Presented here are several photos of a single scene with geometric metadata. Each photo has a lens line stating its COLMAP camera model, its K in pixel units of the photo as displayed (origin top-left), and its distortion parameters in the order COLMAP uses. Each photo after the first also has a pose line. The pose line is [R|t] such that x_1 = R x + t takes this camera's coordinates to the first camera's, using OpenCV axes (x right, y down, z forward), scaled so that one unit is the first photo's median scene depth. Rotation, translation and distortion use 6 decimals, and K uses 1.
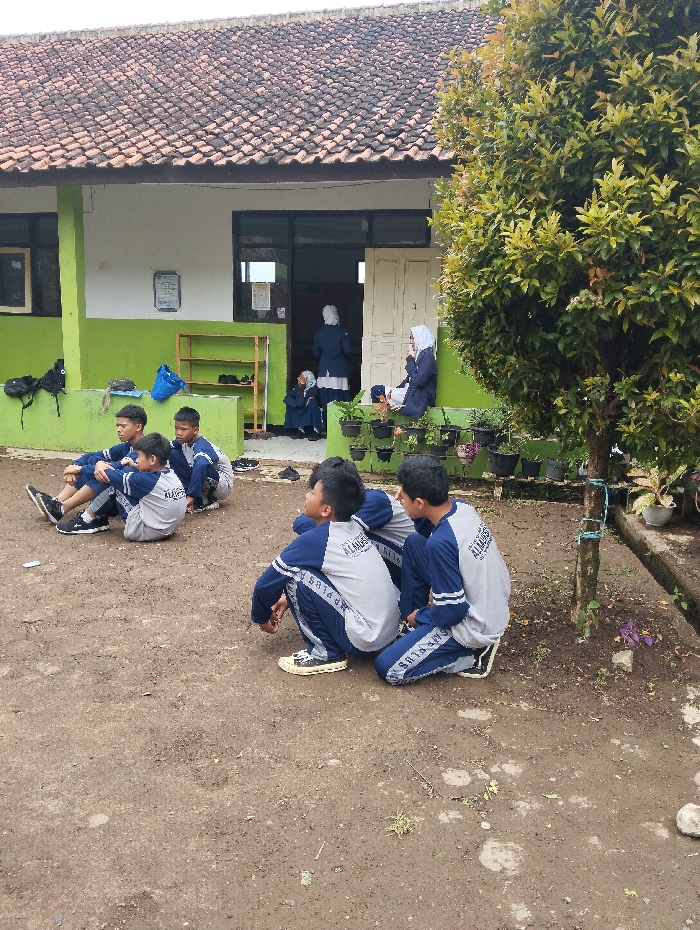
lens RADIAL K [[752.2, 0, 355.4], [0, 752.2, 464.7], [0, 0, 1]] dist [0.086855, -0.159982]
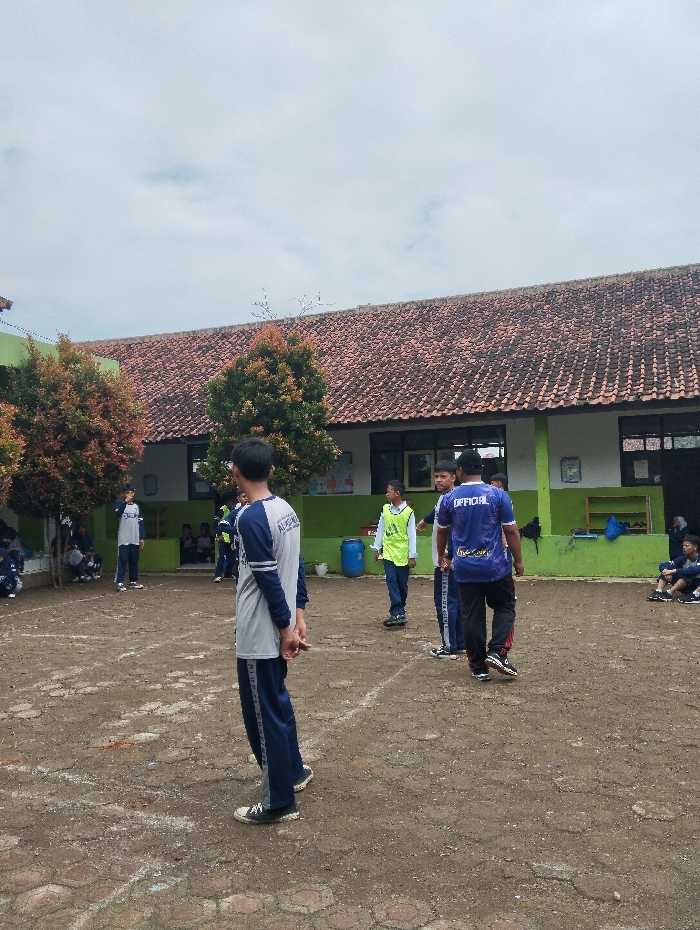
lens RADIAL K [[752.2, 0, 355.4], [0, 752.2, 464.7], [0, 0, 1]] dist [0.086855, -0.159982]
pose [[0.991560, -0.064433, -0.112503, -0.567827], [0.039680, 0.976942, -0.209786, 0.069000], [0.123426, 0.203552, 0.971253, -0.590458]]
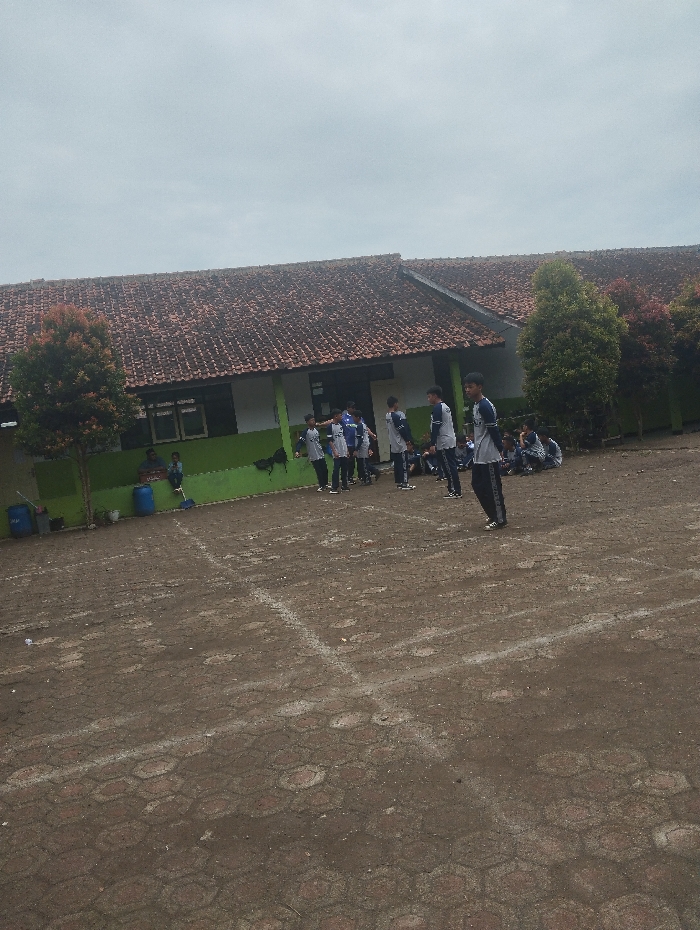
lens RADIAL K [[764.1, 0, 350.0], [0, 764.1, 455.9], [0, 0, 1]] dist [0.106767, -0.194927]
pose [[0.823216, -0.177406, 0.539298, -1.394940], [0.257196, 0.963391, -0.075684, 0.100058], [-0.506128, 0.201009, 0.838707, -0.926548]]
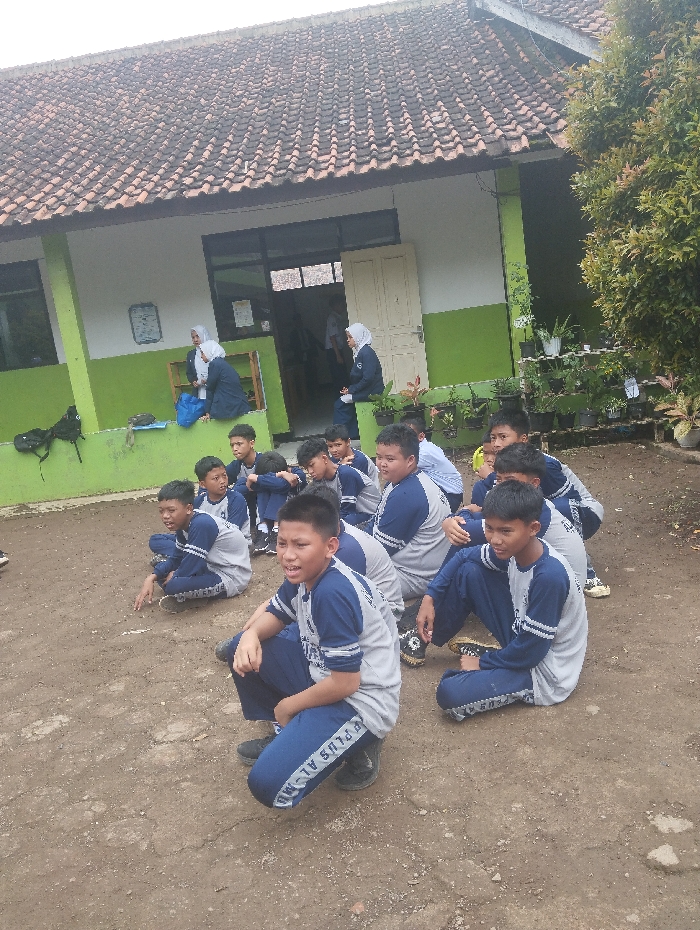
lens RADIAL K [[752.2, 0, 355.4], [0, 752.2, 464.7], [0, 0, 1]] dist [0.086855, -0.159982]
pose [[0.966379, -0.190744, 0.172419, -0.211786], [0.191682, 0.981391, 0.011349, -0.002820], [-0.171375, 0.022082, 0.984958, -0.041607]]
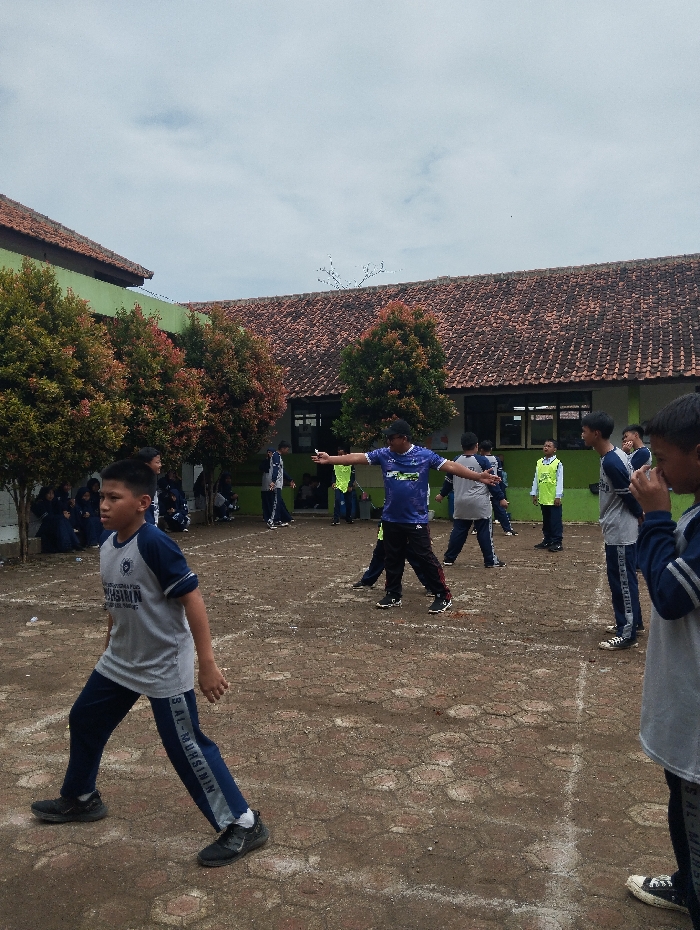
lens RADIAL K [[764.1, 0, 350.0], [0, 764.1, 455.9], [0, 0, 1]] dist [0.106767, -0.194927]
pose [[0.993867, -0.041528, -0.102486, -0.843395], [0.023974, 0.985679, -0.166917, 0.112635], [0.107950, 0.163437, 0.980630, -0.881537]]
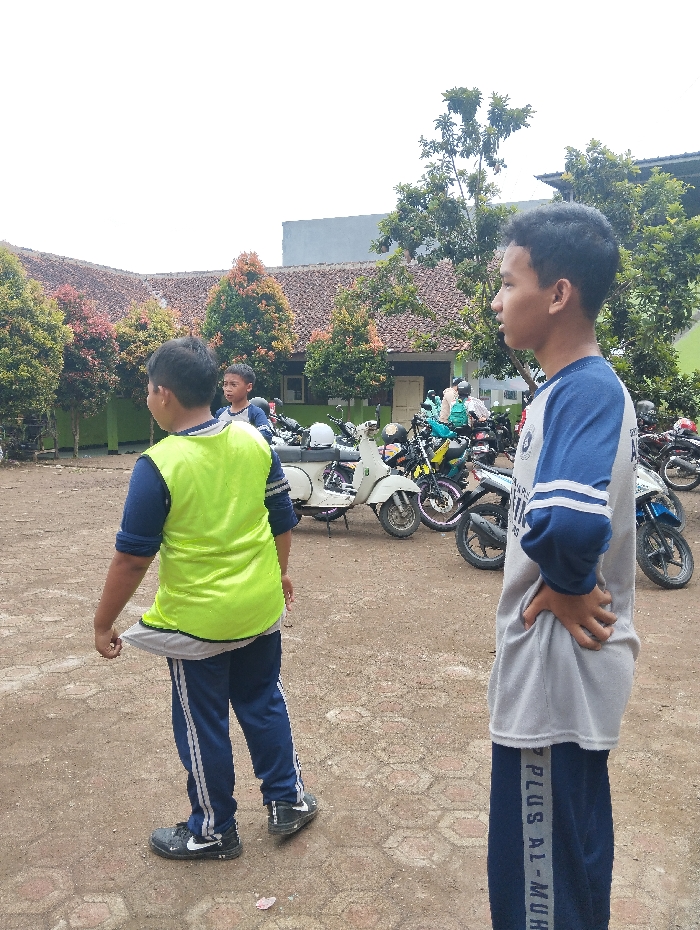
lens RADIAL K [[752.2, 0, 355.4], [0, 752.2, 464.7], [0, 0, 1]] dist [0.086855, -0.159982]
pose [[0.273918, -0.121601, 0.954035, -1.315524], [0.168098, 0.982758, 0.076999, 0.095405], [-0.946949, 0.139280, 0.289637, -0.852309]]
